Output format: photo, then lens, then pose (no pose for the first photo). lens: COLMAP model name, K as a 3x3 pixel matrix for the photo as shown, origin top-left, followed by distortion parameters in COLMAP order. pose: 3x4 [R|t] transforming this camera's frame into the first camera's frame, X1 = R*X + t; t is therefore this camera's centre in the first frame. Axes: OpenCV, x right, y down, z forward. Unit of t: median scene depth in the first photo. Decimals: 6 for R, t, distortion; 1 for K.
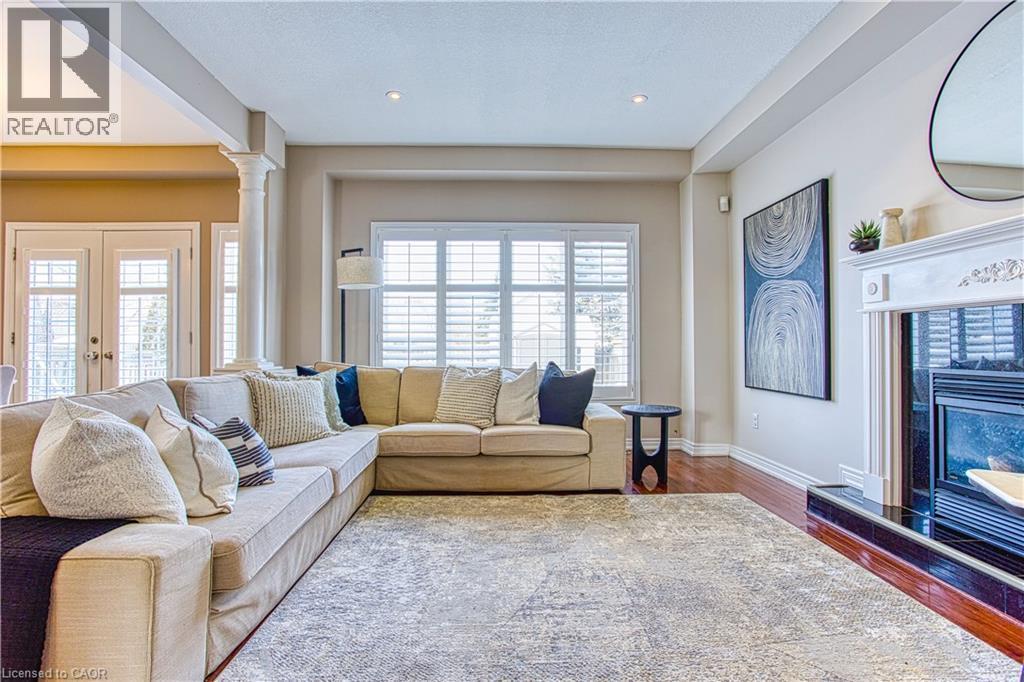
lens RADIAL K [[488.3, 0, 508.3], [0, 488.3, 336.1], [0, 0, 1]] dist [-0.033167, 0.000012]
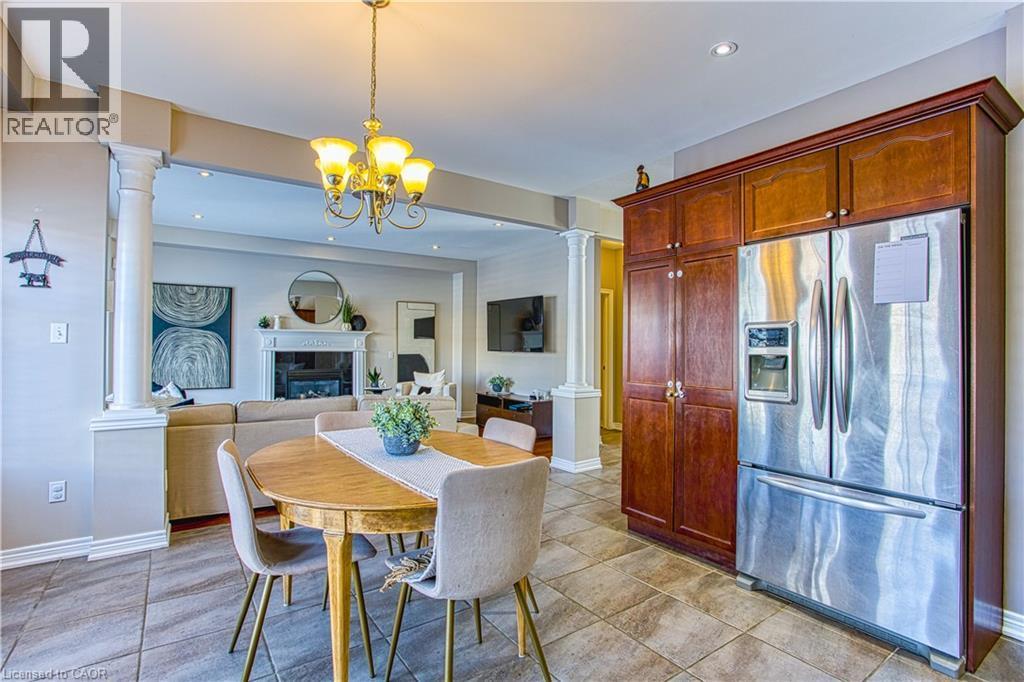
lens RADIAL K [[488.3, 0, 509.0], [0, 488.3, 340.6], [0, 0, 1]] dist [-0.033167, 0.000012]
pose [[-0.532937, -0.003898, 0.846146, -1.714593], [-0.028603, 0.999501, -0.013411, -0.082562], [-0.845671, -0.031350, -0.532782, 0.987812]]
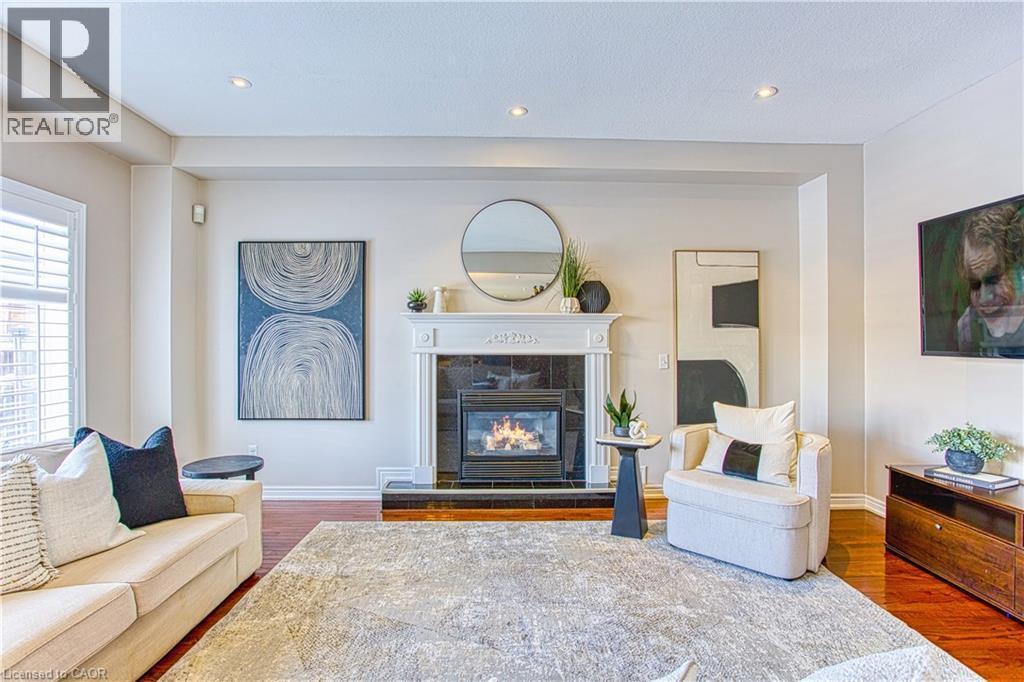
lens RADIAL K [[488.3, 0, 509.7], [0, 488.3, 339.8], [0, 0, 1]] dist [-0.033167, 0.000012]
pose [[0.016363, -0.002145, 0.999864, -0.529976], [-0.019615, 0.999805, 0.002466, -0.076040], [-0.999674, -0.019653, 0.016318, 0.541930]]
